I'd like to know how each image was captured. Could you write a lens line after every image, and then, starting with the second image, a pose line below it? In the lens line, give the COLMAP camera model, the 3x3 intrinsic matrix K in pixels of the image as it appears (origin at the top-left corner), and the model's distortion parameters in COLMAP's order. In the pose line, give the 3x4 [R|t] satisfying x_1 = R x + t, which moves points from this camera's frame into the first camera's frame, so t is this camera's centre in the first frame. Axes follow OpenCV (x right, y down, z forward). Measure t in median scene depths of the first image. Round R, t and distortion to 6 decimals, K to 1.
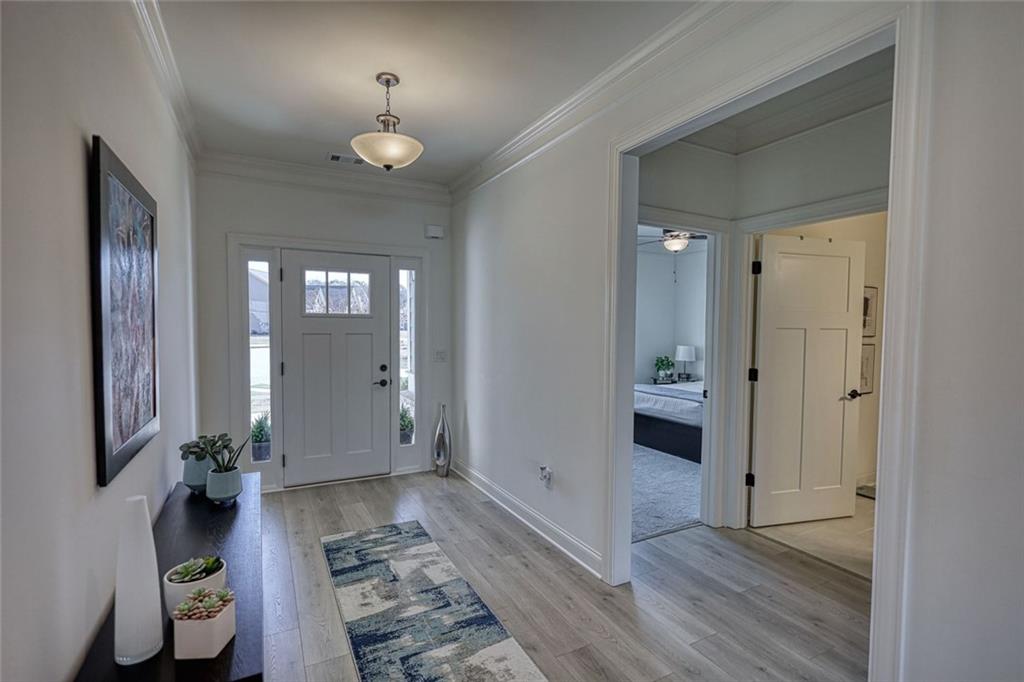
lens RADIAL K [[483.0, 0, 513.0], [0, 483.0, 346.7], [0, 0, 1]] dist [0.001013, 0.000644]
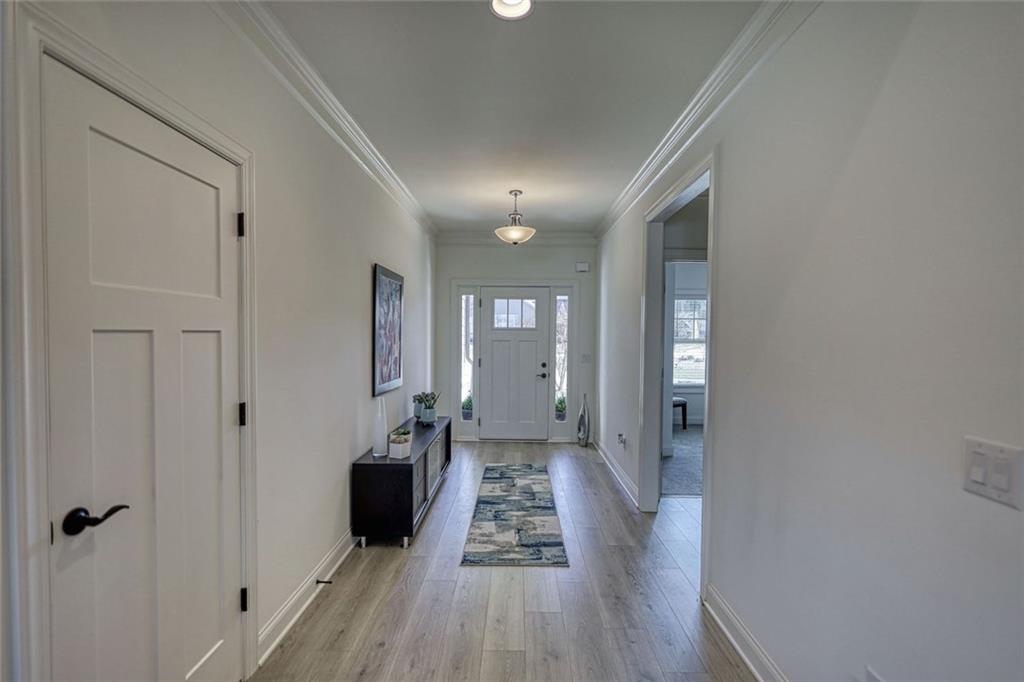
lens RADIAL K [[475.8, 0, 518.7], [0, 475.8, 344.2], [0, 0, 1]] dist [0.028447, 0.000264]
pose [[0.885973, 0.010489, -0.463619, 0.529500], [-0.022850, 0.999517, -0.021054, 0.022250], [0.463174, 0.029247, 0.885784, -0.472958]]
